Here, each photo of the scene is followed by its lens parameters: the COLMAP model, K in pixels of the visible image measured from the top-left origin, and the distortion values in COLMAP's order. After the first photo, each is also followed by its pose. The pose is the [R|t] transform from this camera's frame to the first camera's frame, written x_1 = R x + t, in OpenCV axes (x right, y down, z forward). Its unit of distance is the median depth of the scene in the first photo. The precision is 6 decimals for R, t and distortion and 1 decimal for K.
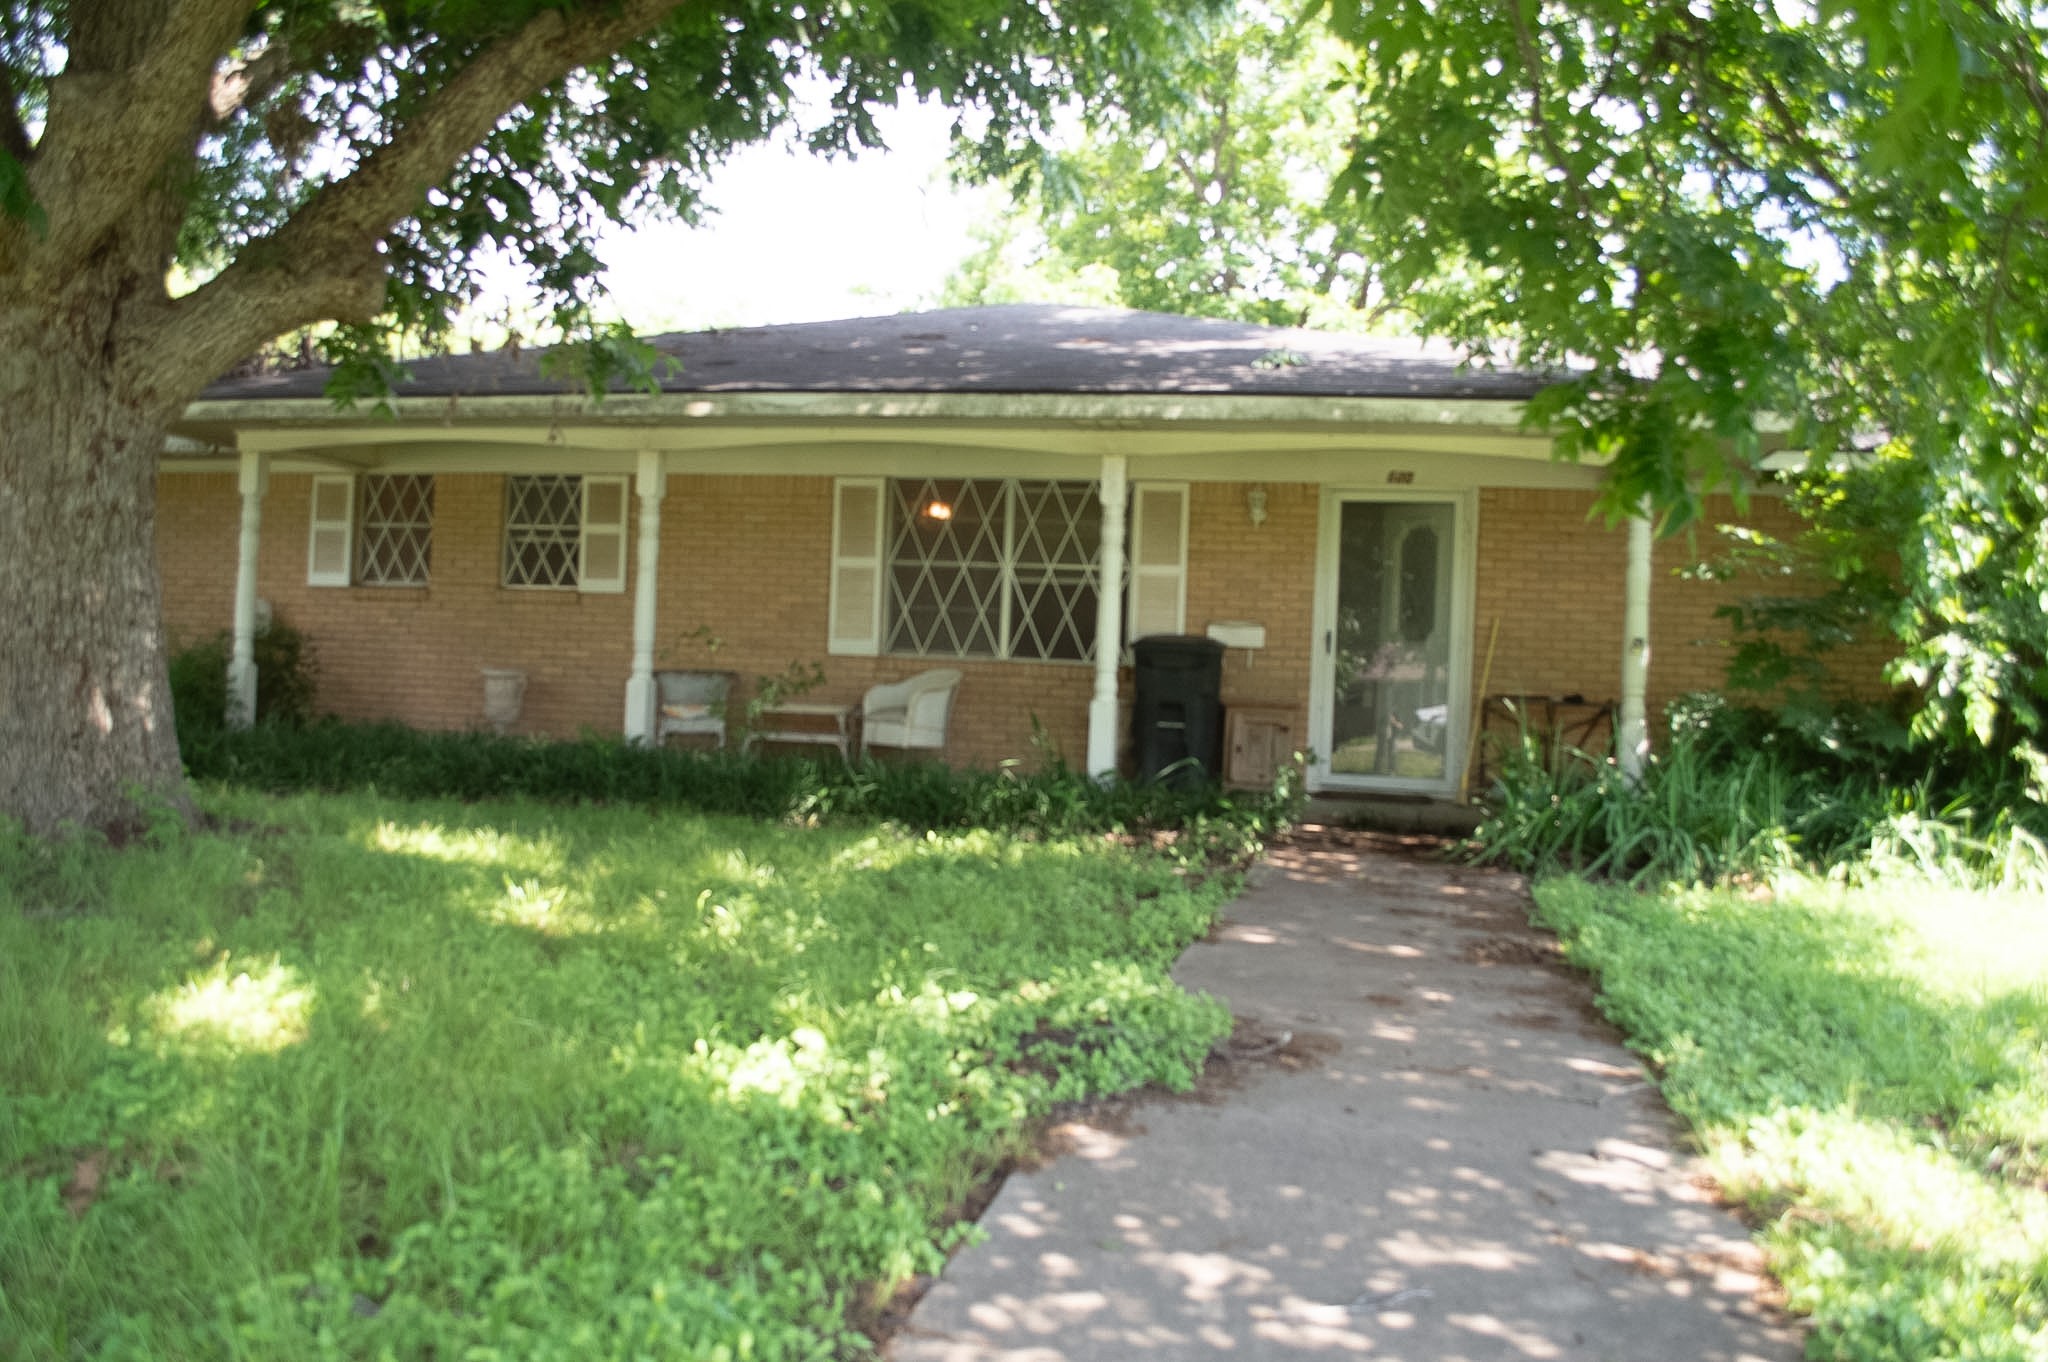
lens RADIAL K [[1725.5, 0, 1024.0], [0, 1725.5, 681.0], [0, 0, 1]] dist [-0.074355, -0.001563]
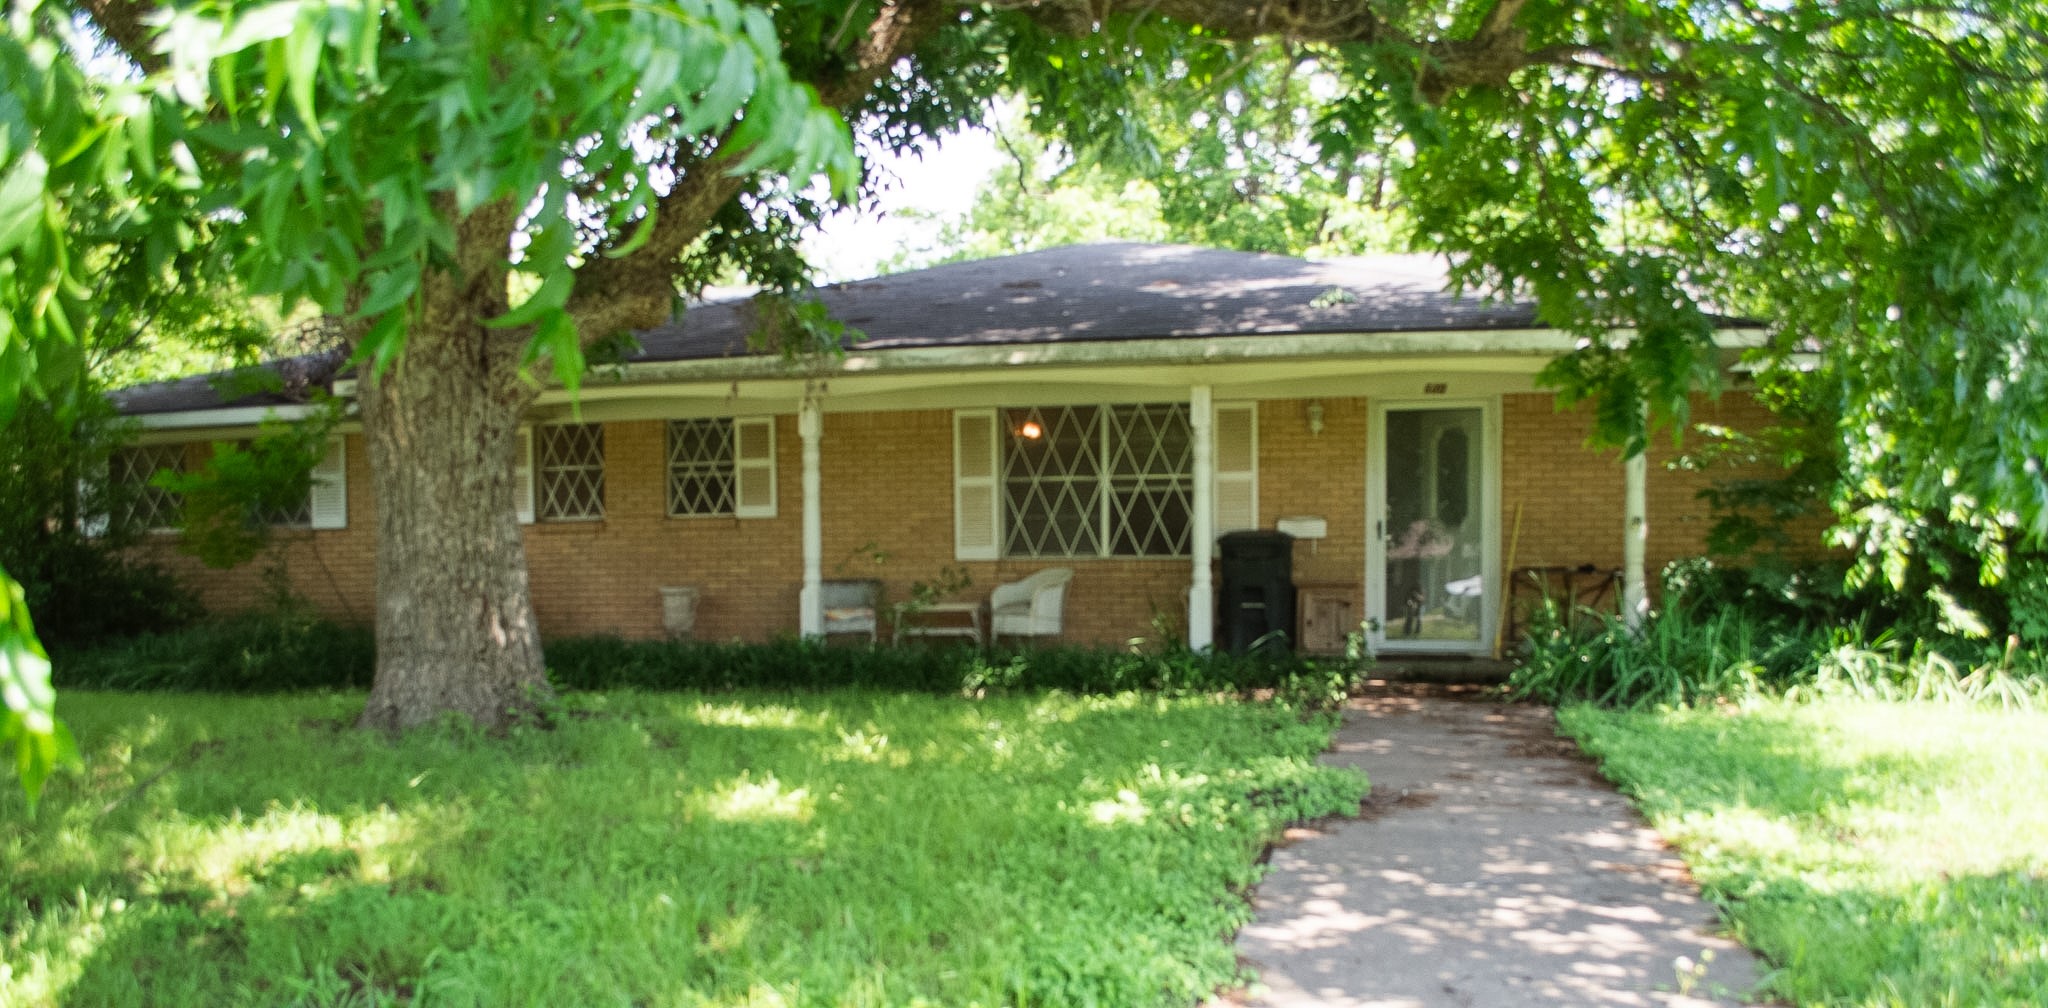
lens RADIAL K [[1707.7, 0, 1023.2], [0, 1707.7, 703.1], [0, 0, 1]] dist [-0.072920, -0.009947]
pose [[0.998692, -0.048390, -0.016510, -0.066810], [0.049495, 0.995965, 0.074861, -0.004156], [0.012821, -0.075580, 0.997057, -0.223864]]
